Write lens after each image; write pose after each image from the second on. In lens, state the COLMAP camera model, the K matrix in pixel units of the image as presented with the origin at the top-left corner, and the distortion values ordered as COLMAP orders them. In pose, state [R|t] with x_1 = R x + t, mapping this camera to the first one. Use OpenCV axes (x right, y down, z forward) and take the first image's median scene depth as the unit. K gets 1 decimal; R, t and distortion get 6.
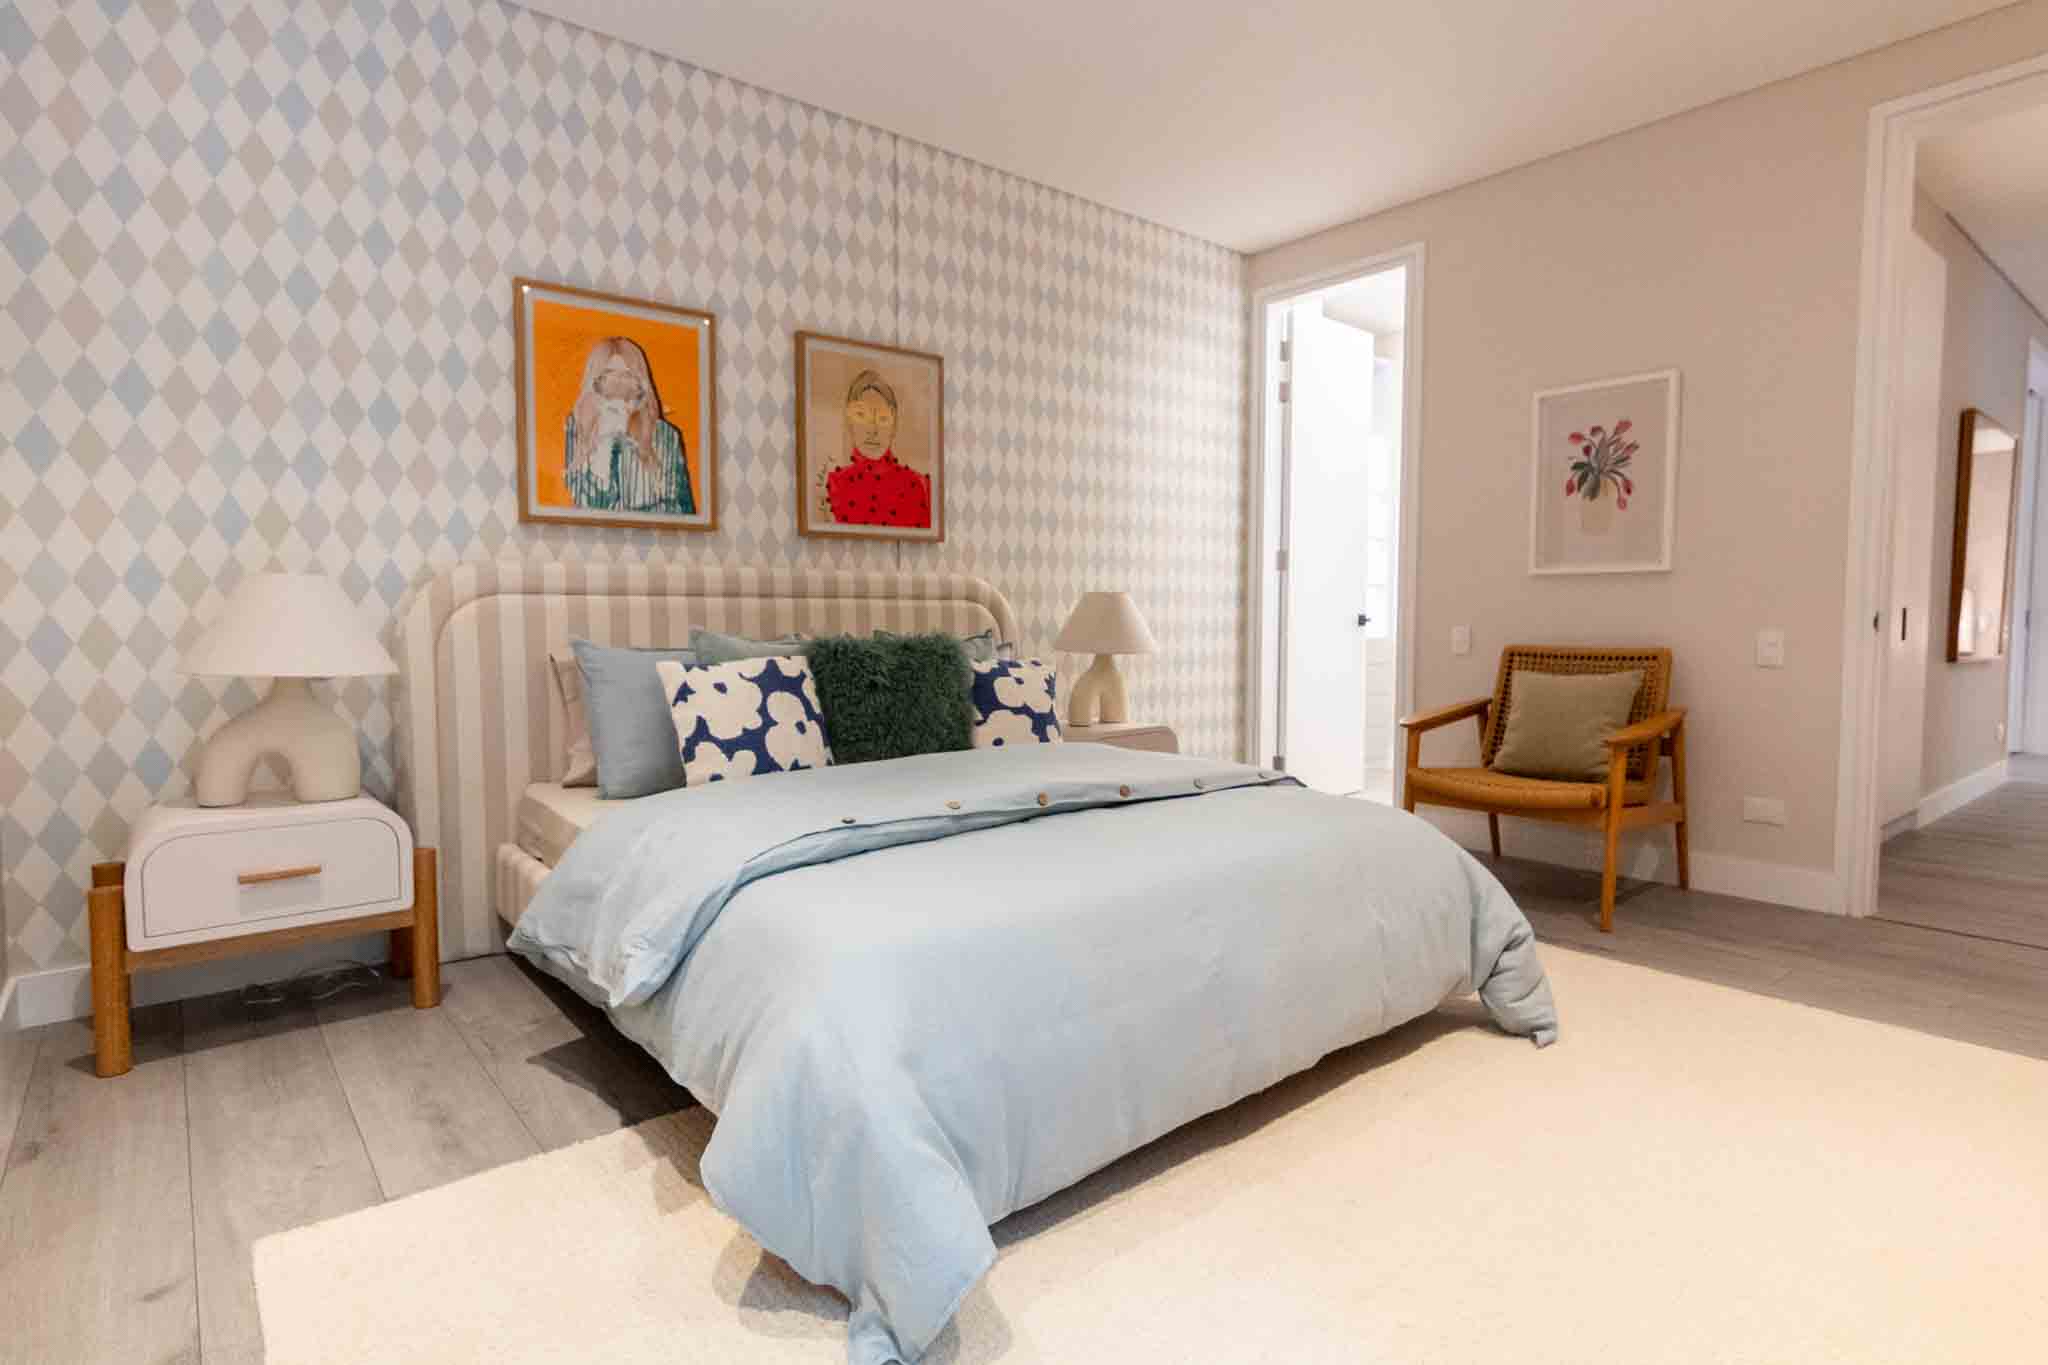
lens RADIAL K [[1052.2, 0, 1033.3], [0, 1052.2, 677.9], [0, 0, 1]] dist [0.005029, 0.001591]
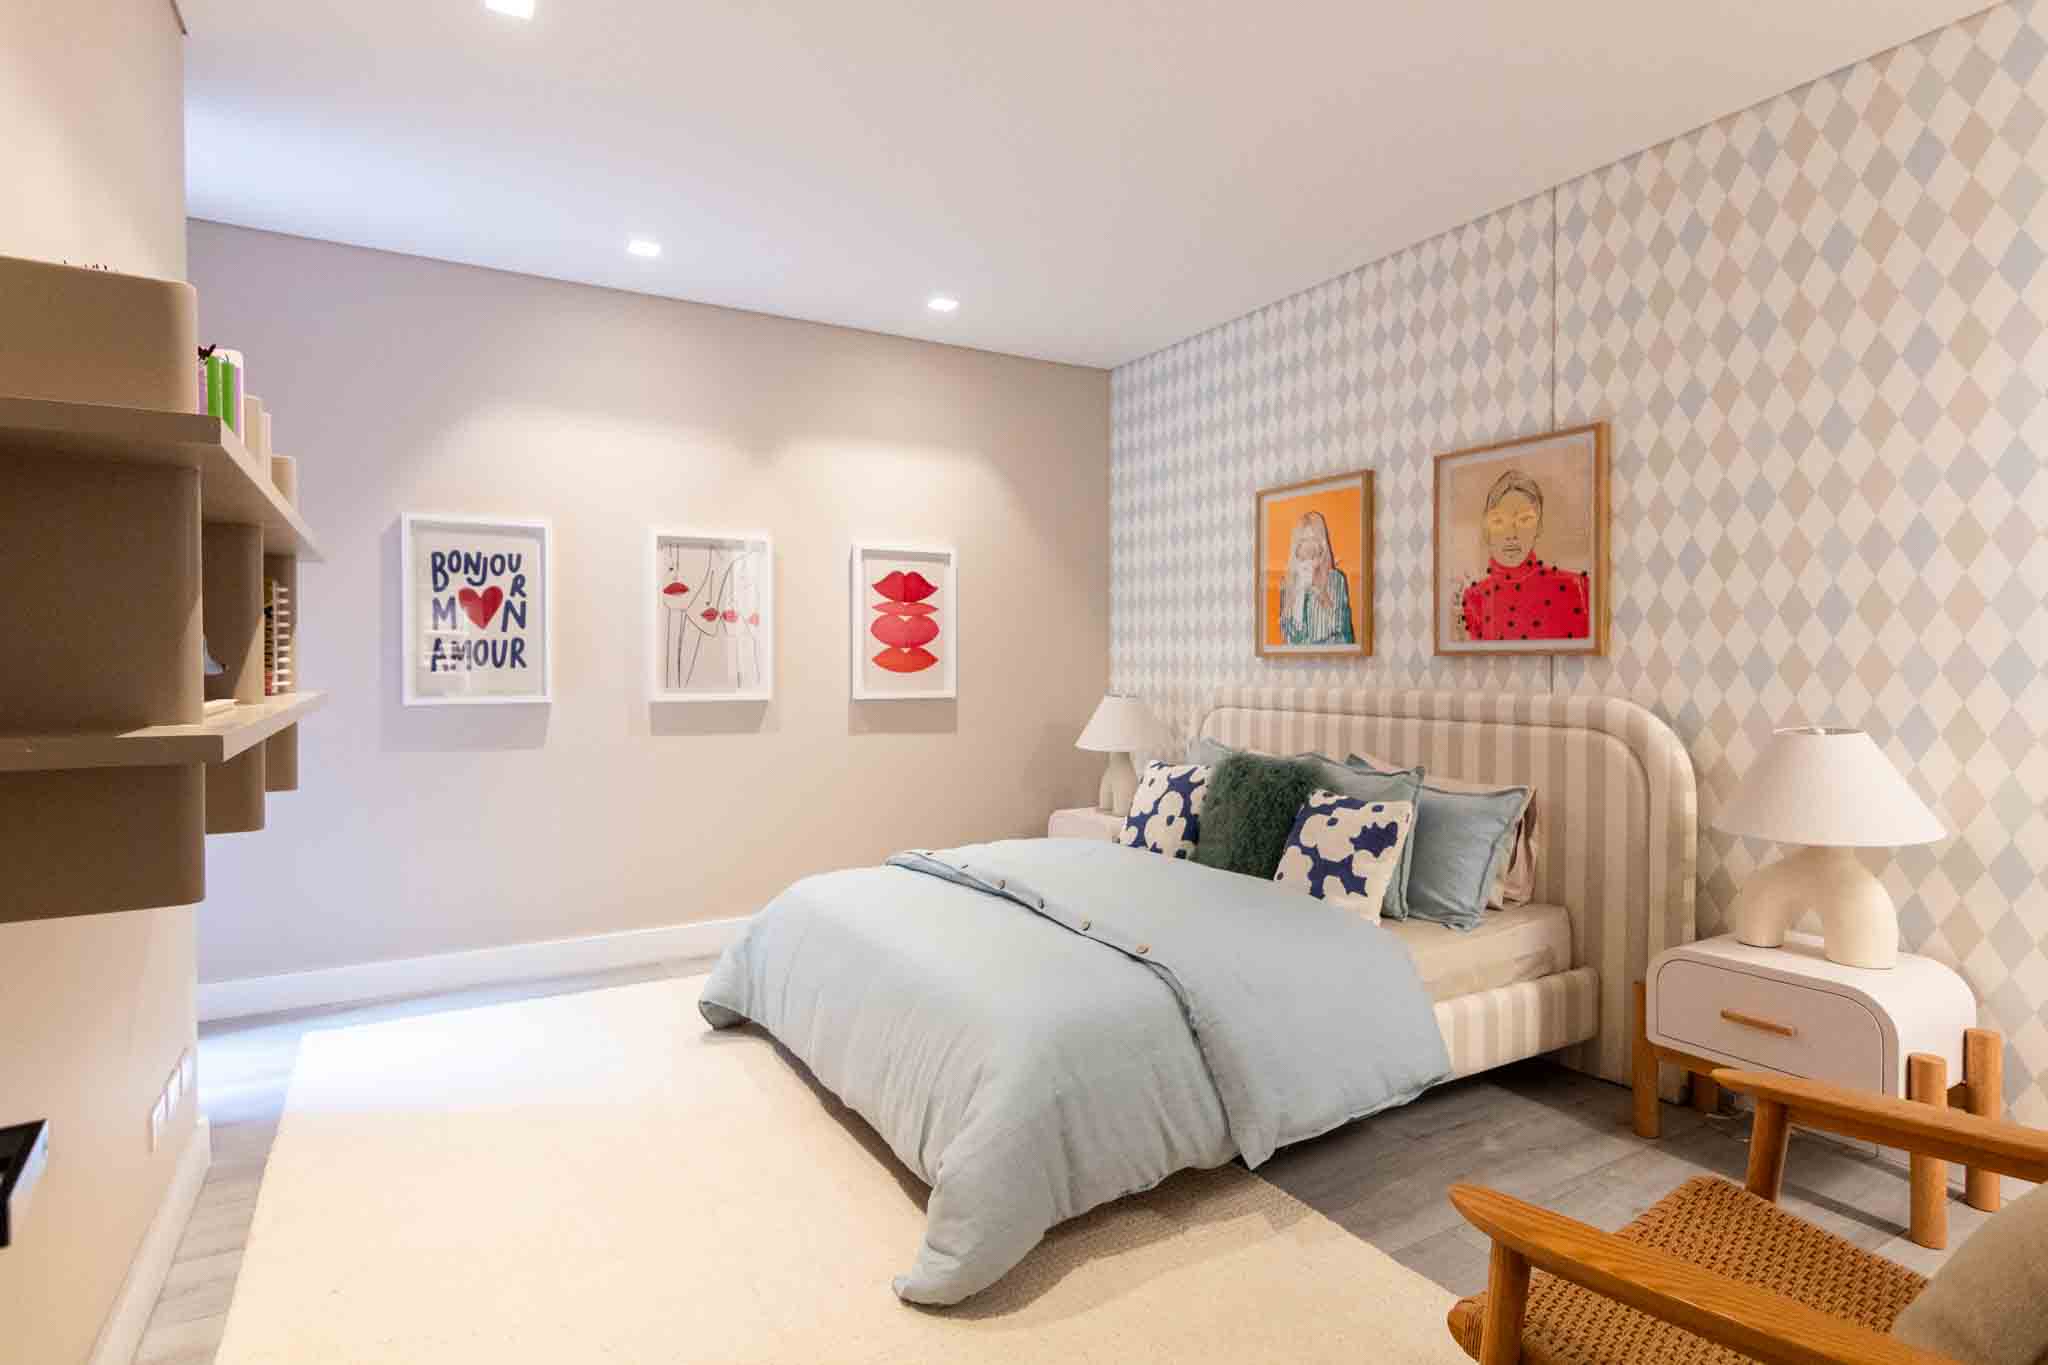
lens RADIAL K [[1052.2, 0, 1037.2], [0, 1052.2, 677.7], [0, 0, 1]] dist [0.005029, 0.001591]
pose [[-0.143095, 0.012178, -0.989634, 0.810708], [-0.063157, 0.997774, 0.021410, -0.109245], [0.987692, 0.065566, -0.142007, 0.747670]]
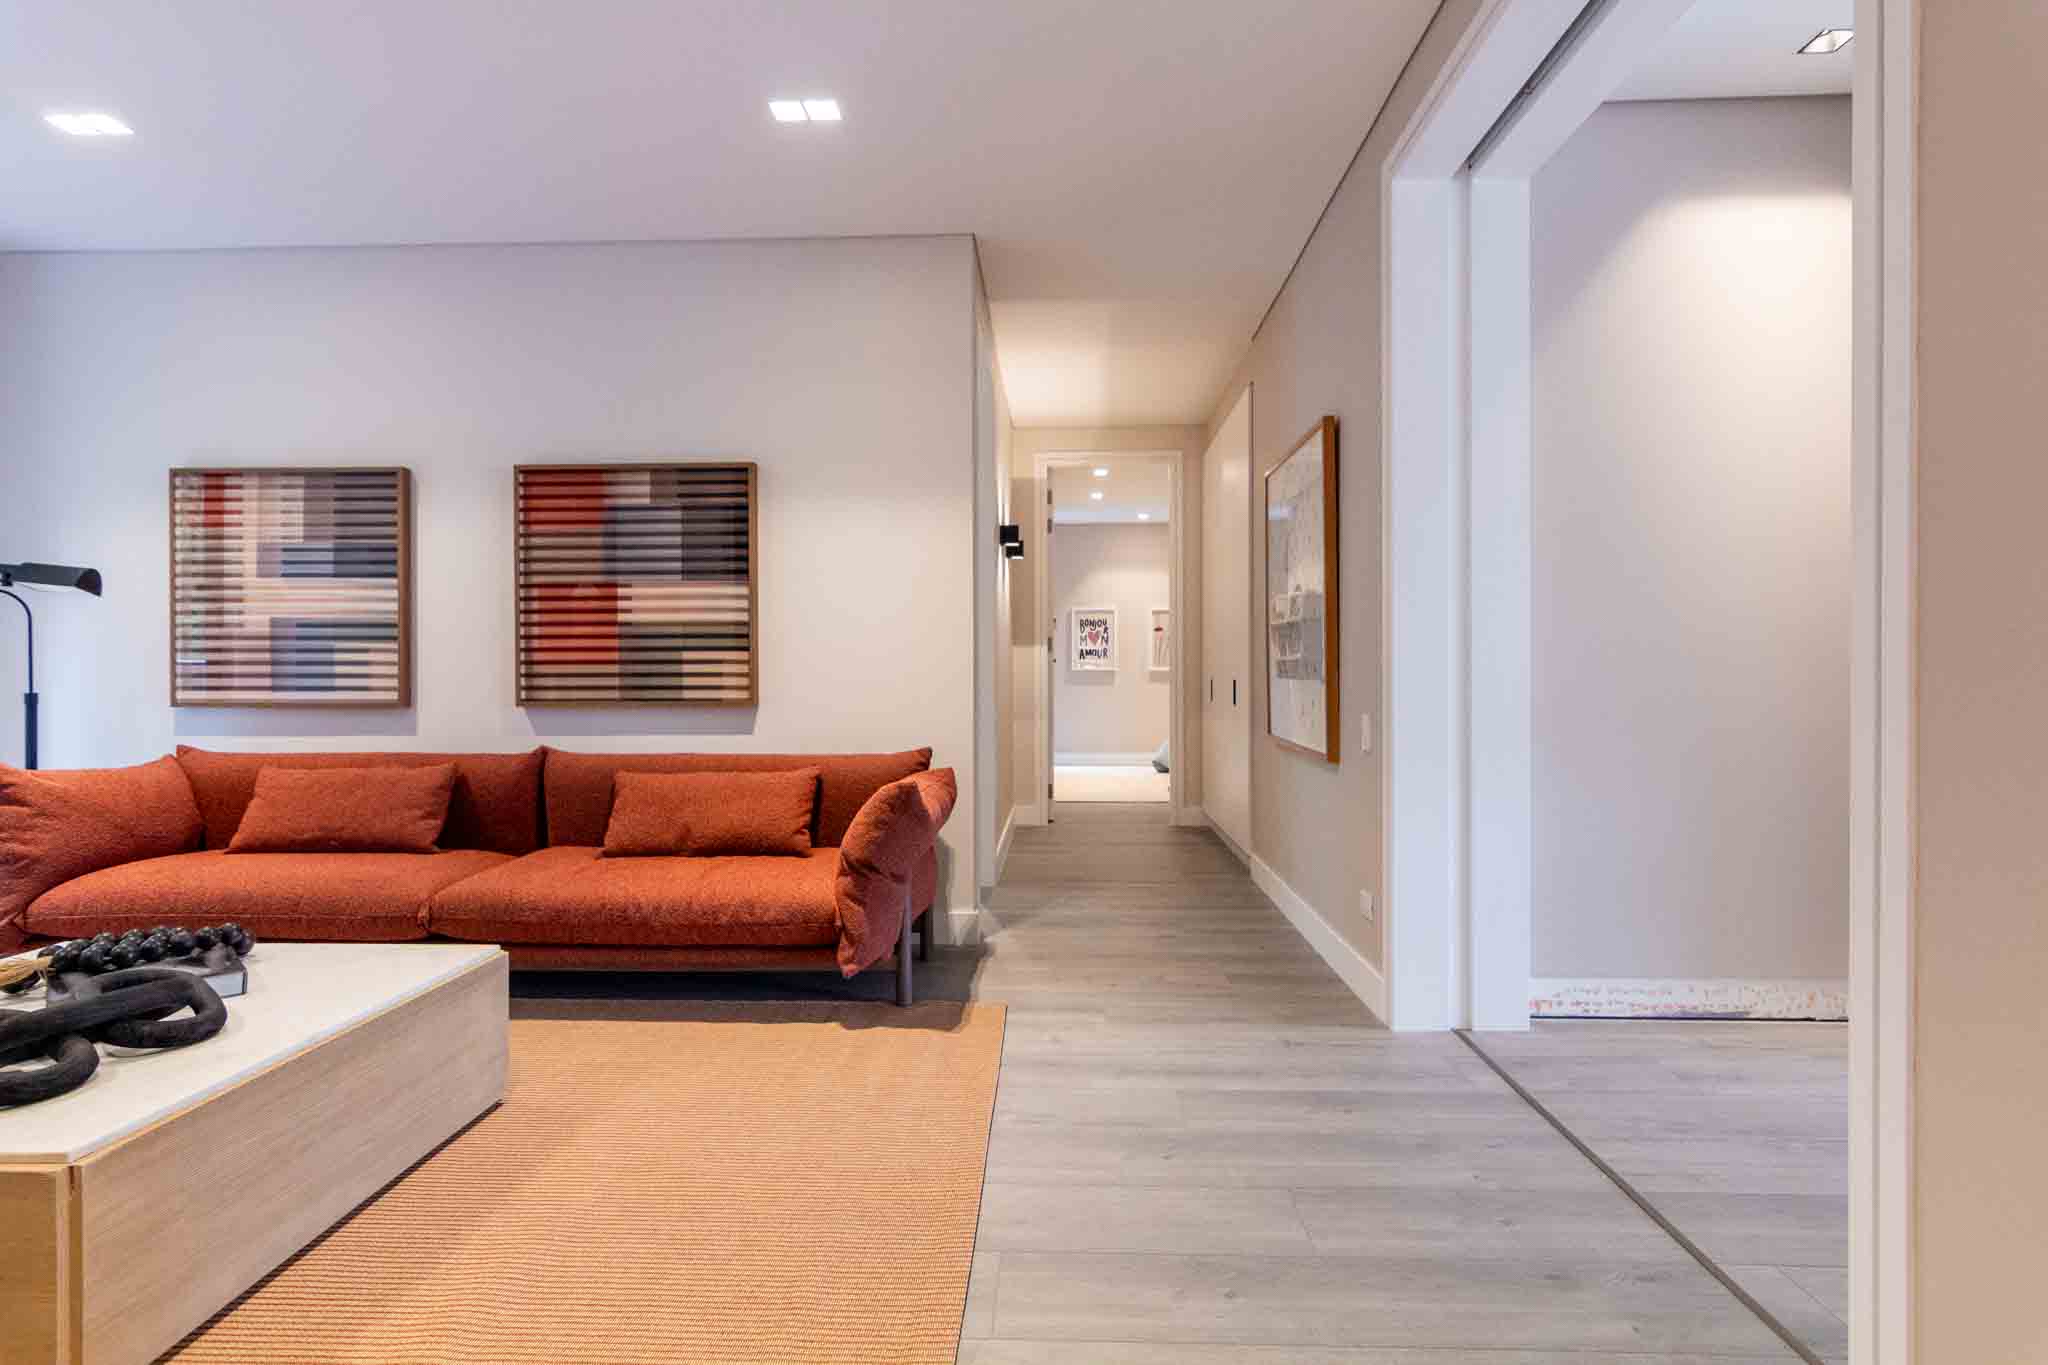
lens RADIAL K [[1052.2, 0, 1022.8], [0, 1052.2, 675.6], [0, 0, 1]] dist [0.005029, 0.001591]
pose [[-0.655765, 0.012271, -0.754865, 1.810095], [-0.046493, 0.997314, 0.056601, -0.153348], [0.753532, 0.072212, -0.653433, 1.519783]]
